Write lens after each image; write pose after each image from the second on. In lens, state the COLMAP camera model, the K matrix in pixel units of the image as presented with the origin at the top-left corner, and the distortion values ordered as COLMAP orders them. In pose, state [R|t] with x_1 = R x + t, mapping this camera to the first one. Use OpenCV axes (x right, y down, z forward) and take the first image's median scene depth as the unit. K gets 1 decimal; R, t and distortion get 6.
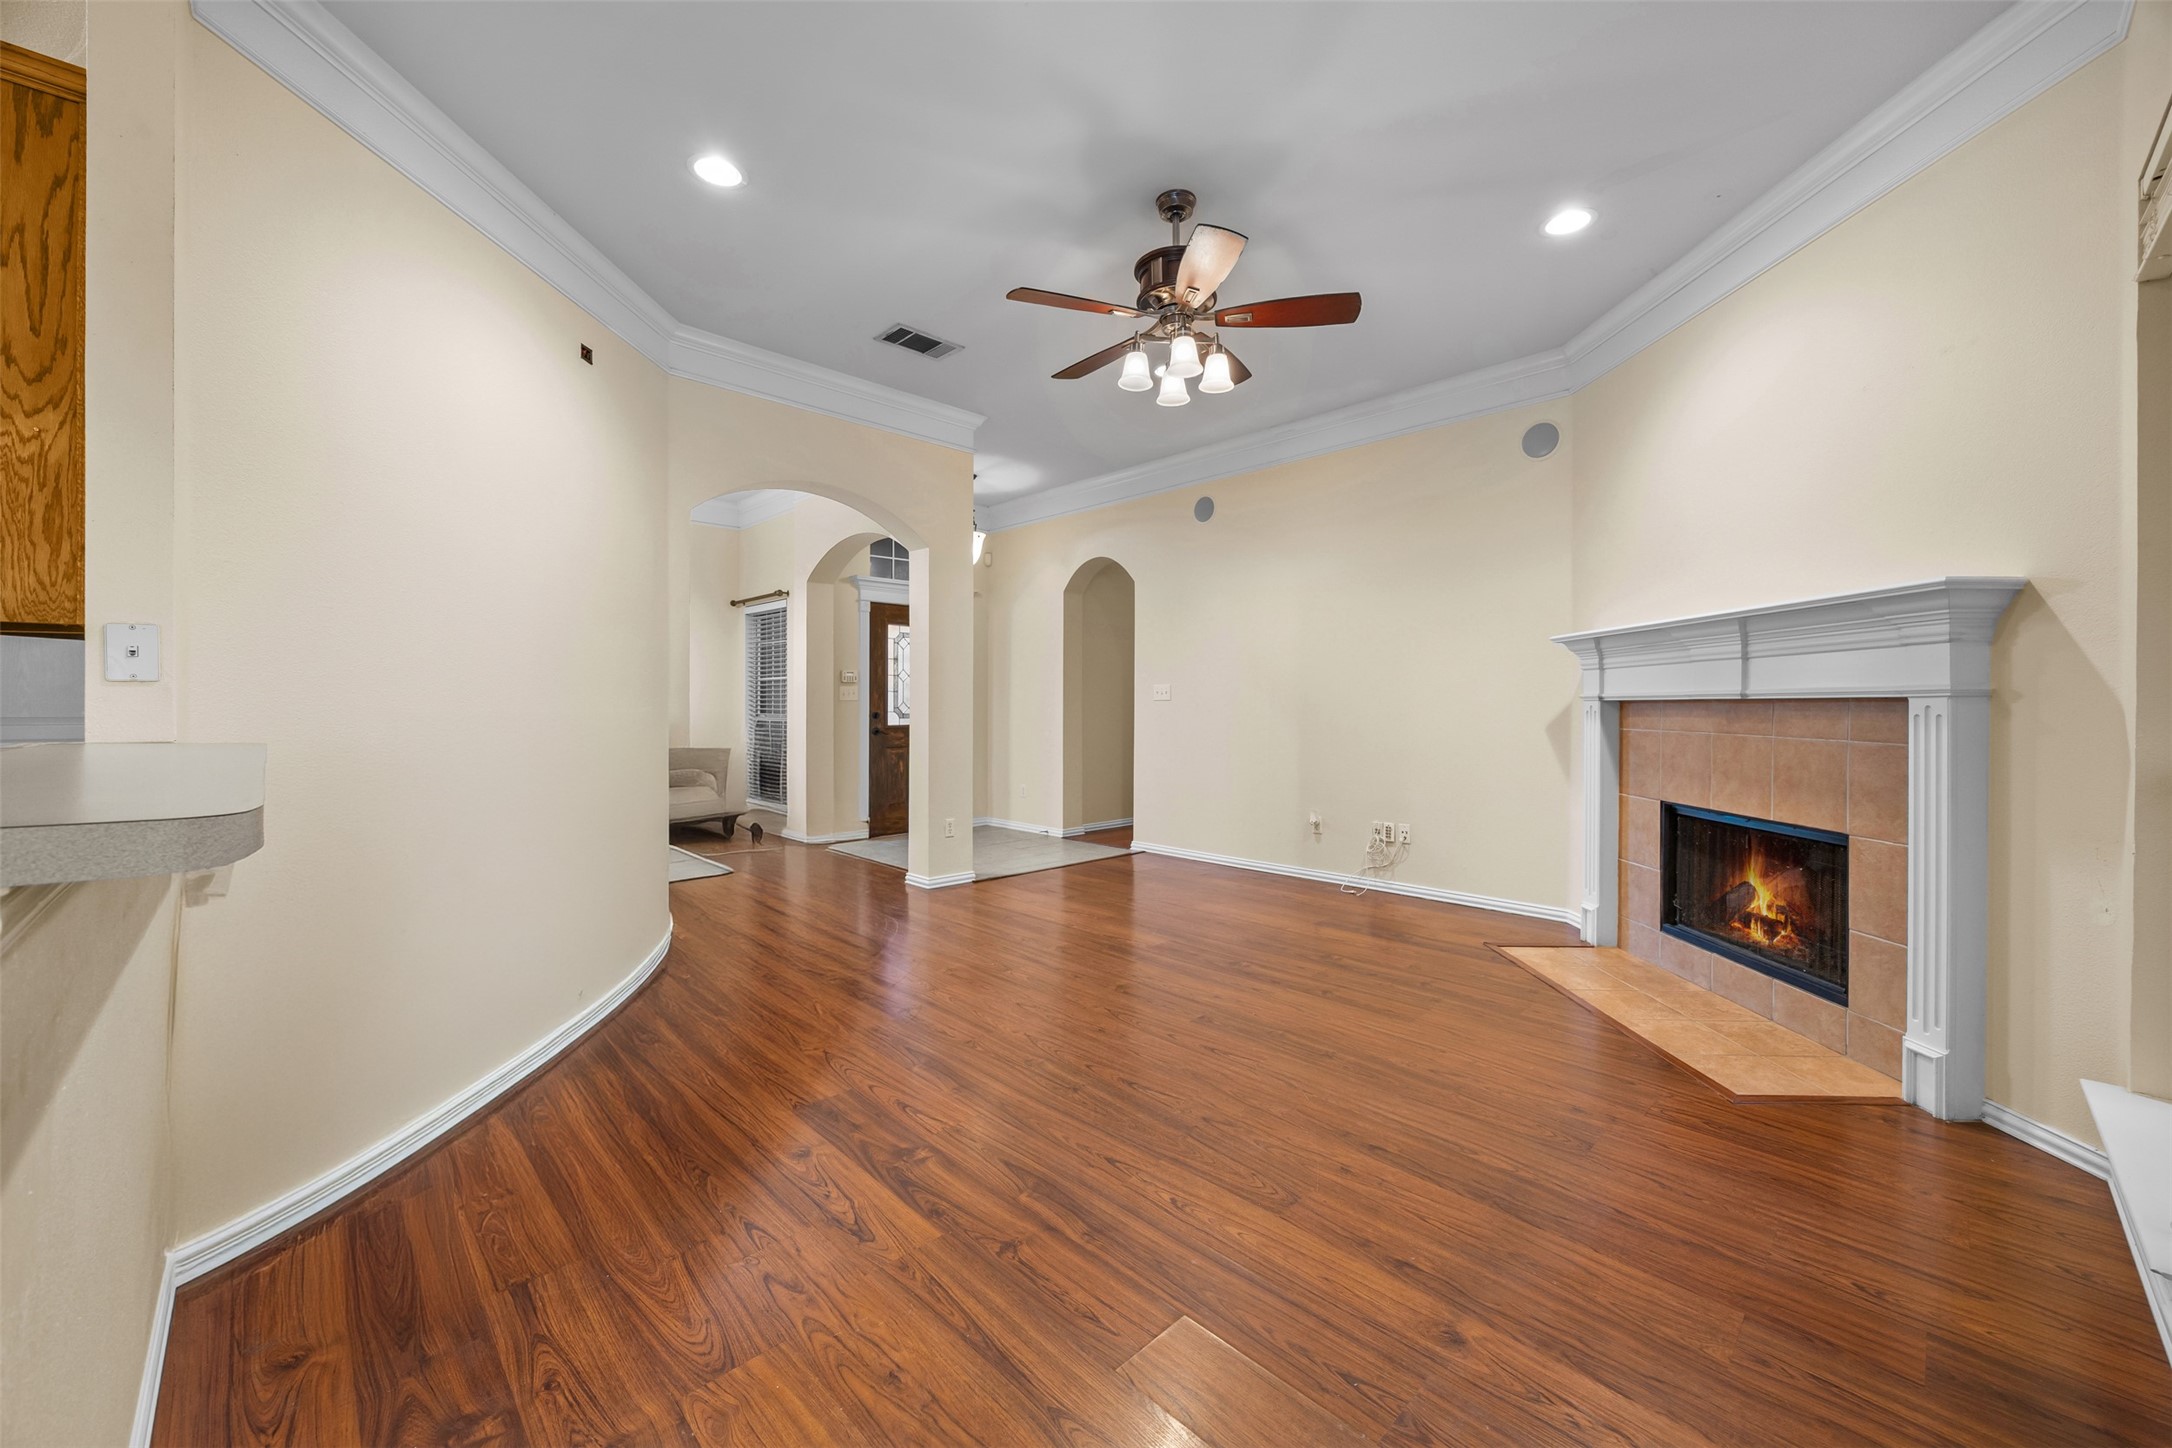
lens RADIAL K [[833.1, 0, 1100.3], [0, 833.1, 702.5], [0, 0, 1]] dist [-0.002957, 0.000336]
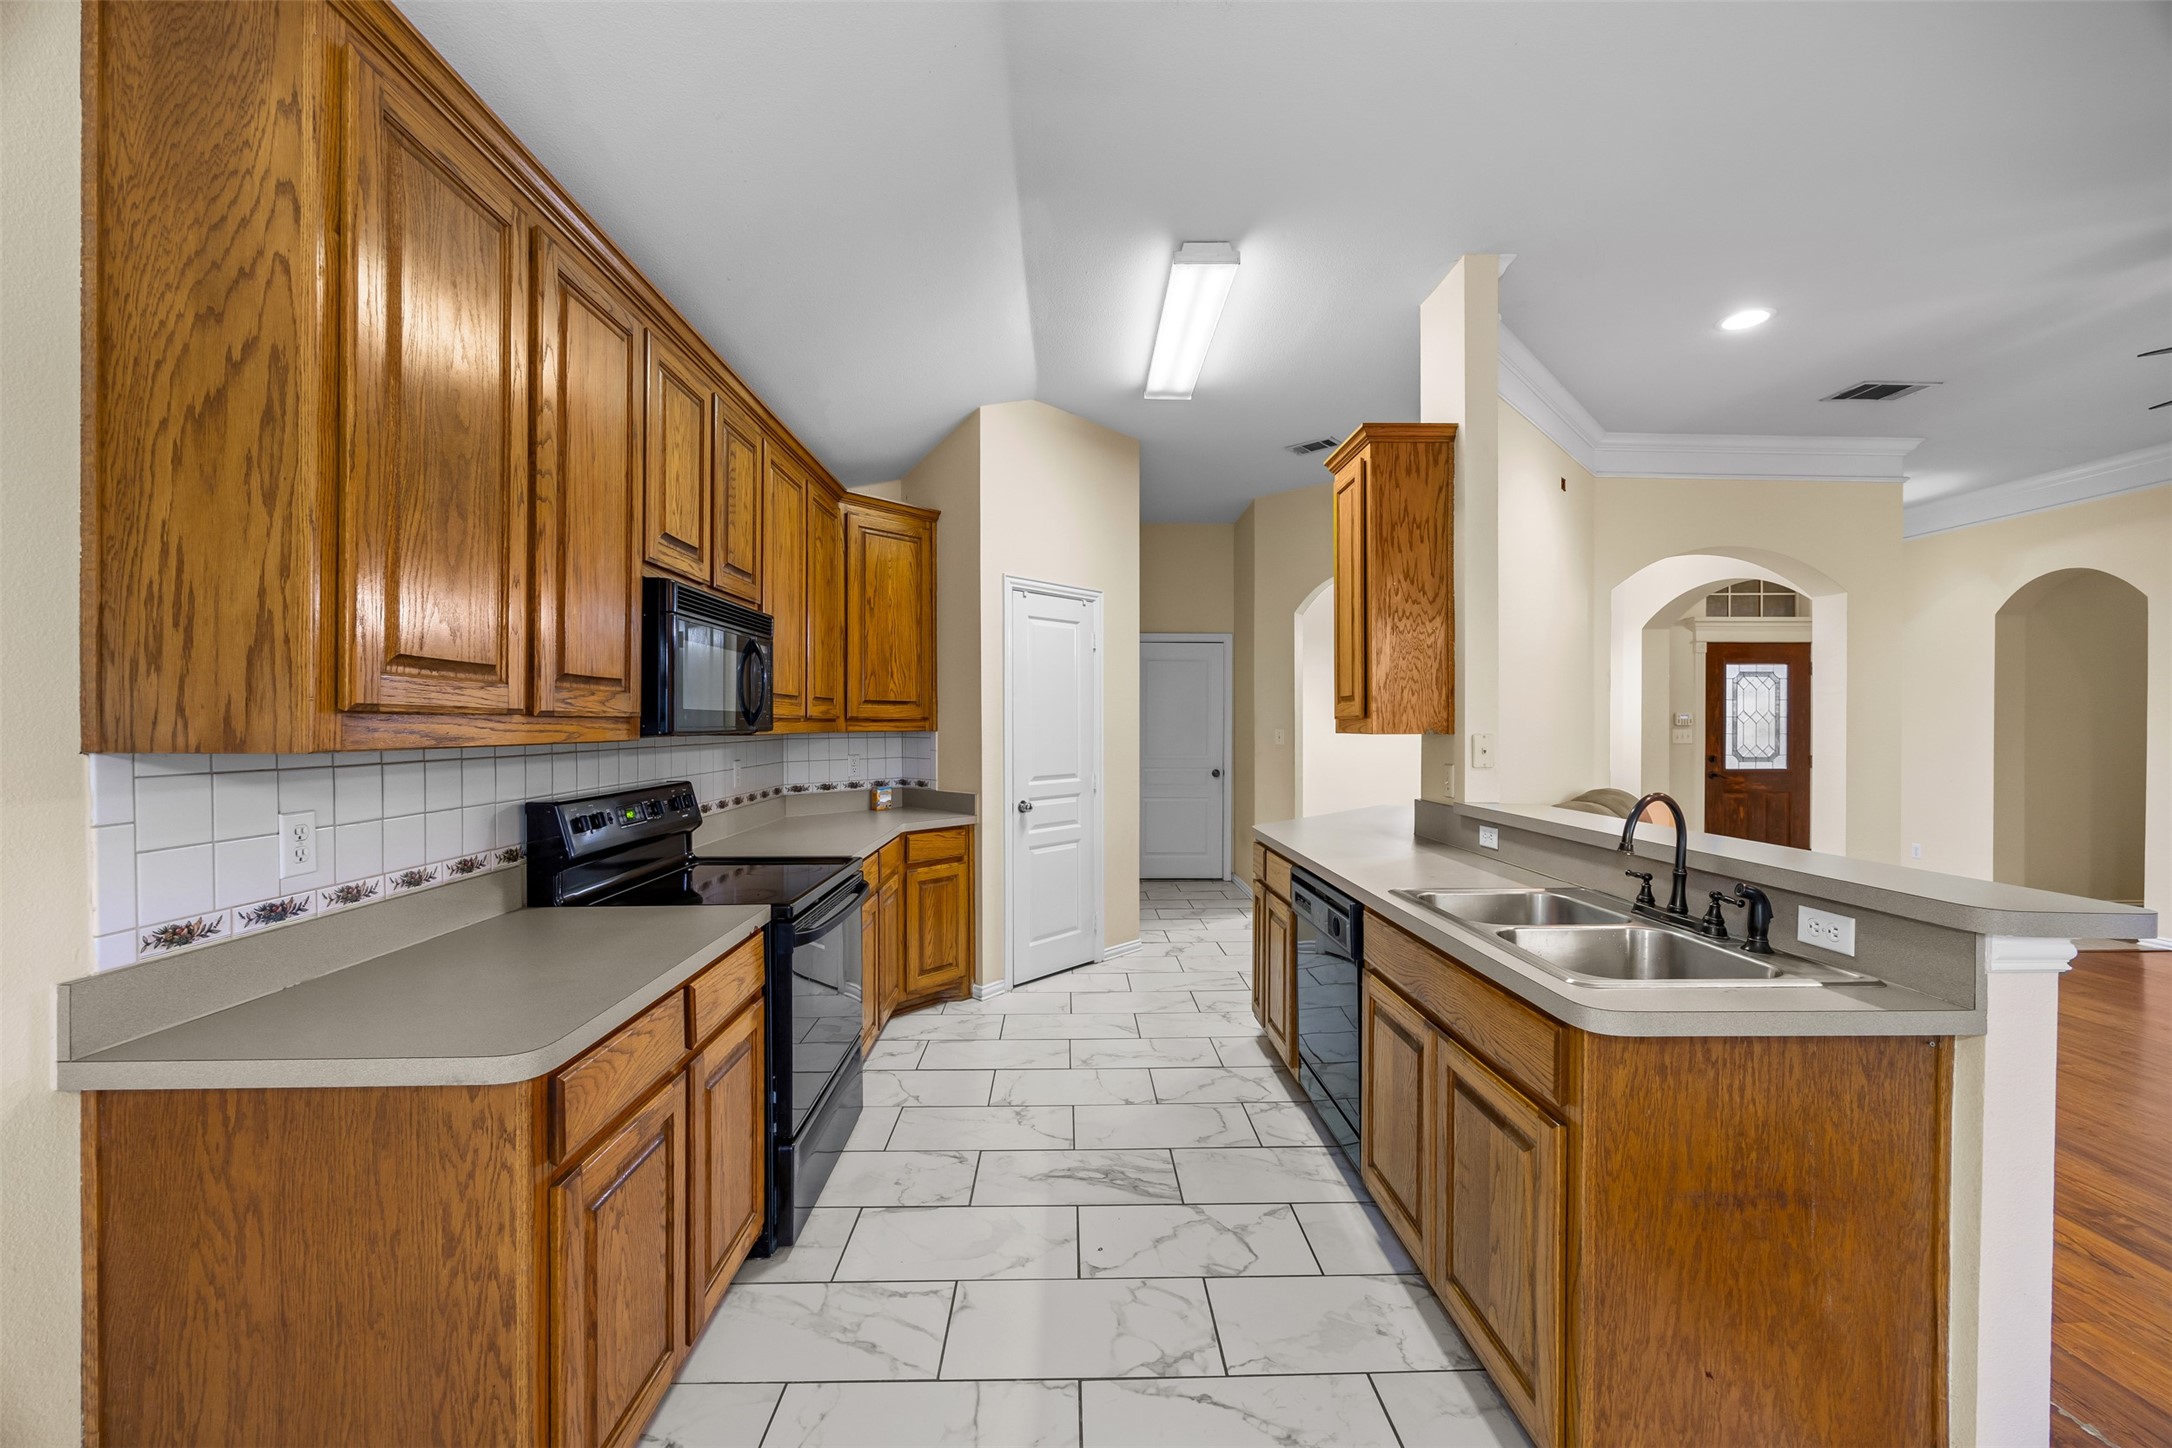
lens RADIAL K [[833.1, 0, 1094.8], [0, 833.1, 724.4], [0, 0, 1]] dist [-0.002957, 0.000336]
pose [[0.730984, 0.002780, -0.682389, -0.289910], [0.000565, 0.999989, 0.004679, -0.063839], [0.682394, -0.003806, 0.730974, -0.431527]]
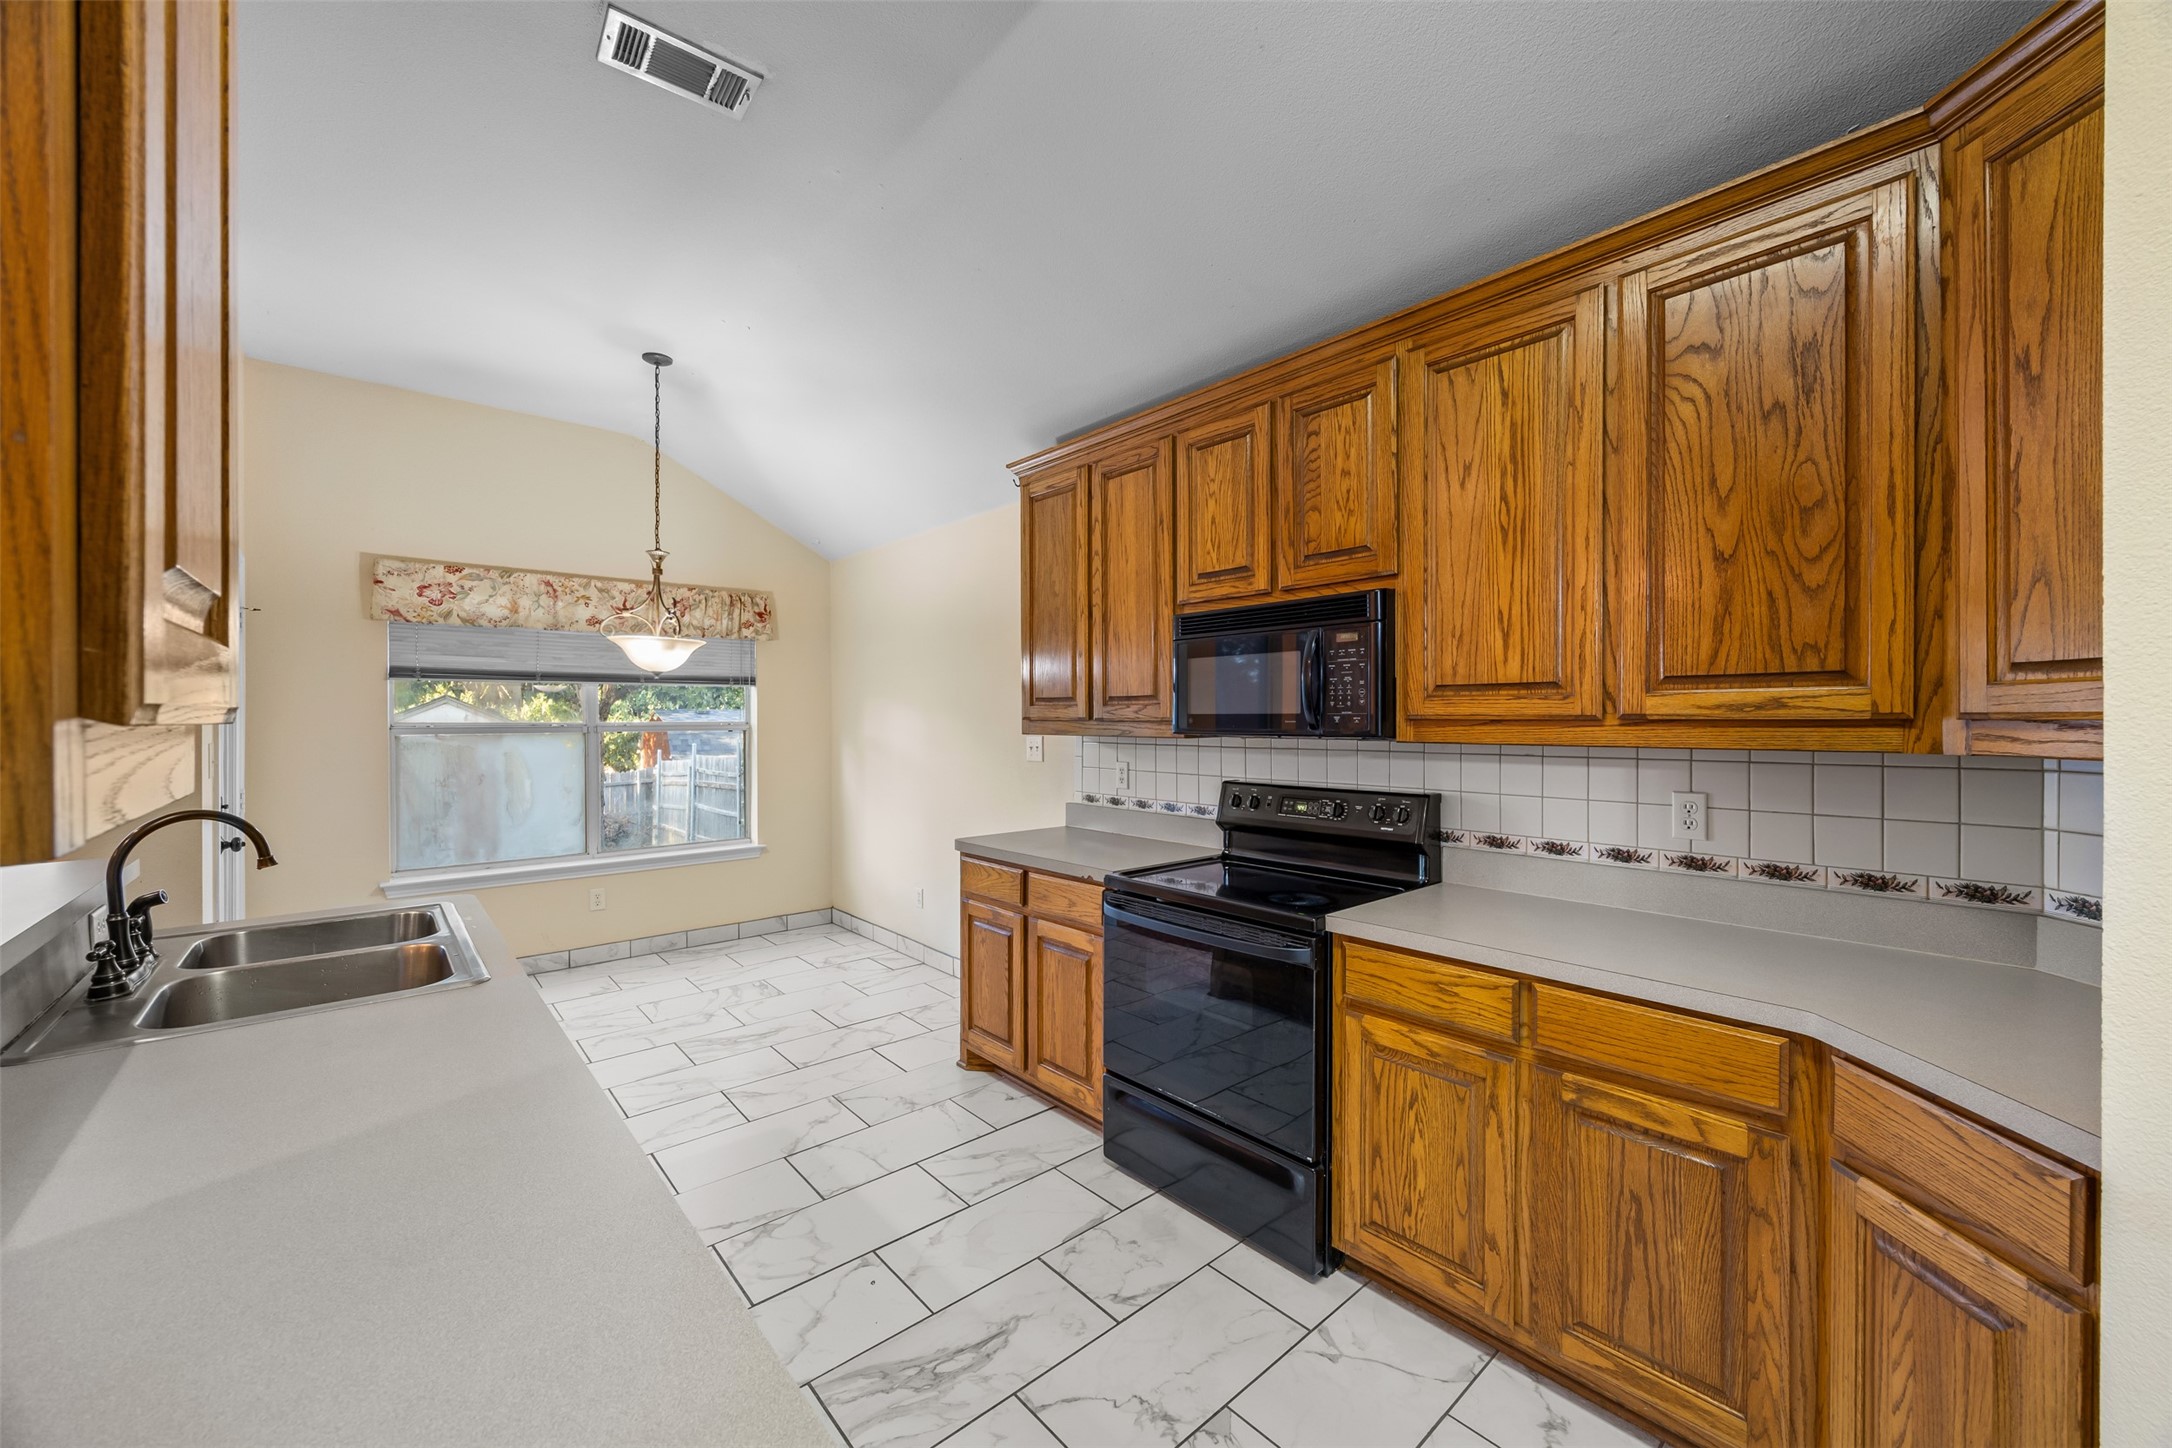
lens RADIAL K [[833.1, 0, 1093.9], [0, 833.1, 727.8], [0, 0, 1]] dist [-0.002957, 0.000336]
pose [[-0.998035, -0.000059, 0.062652, -0.932152], [0.000411, 0.999972, 0.007494, -0.065843], [-0.062651, 0.007505, -0.998007, 0.647398]]
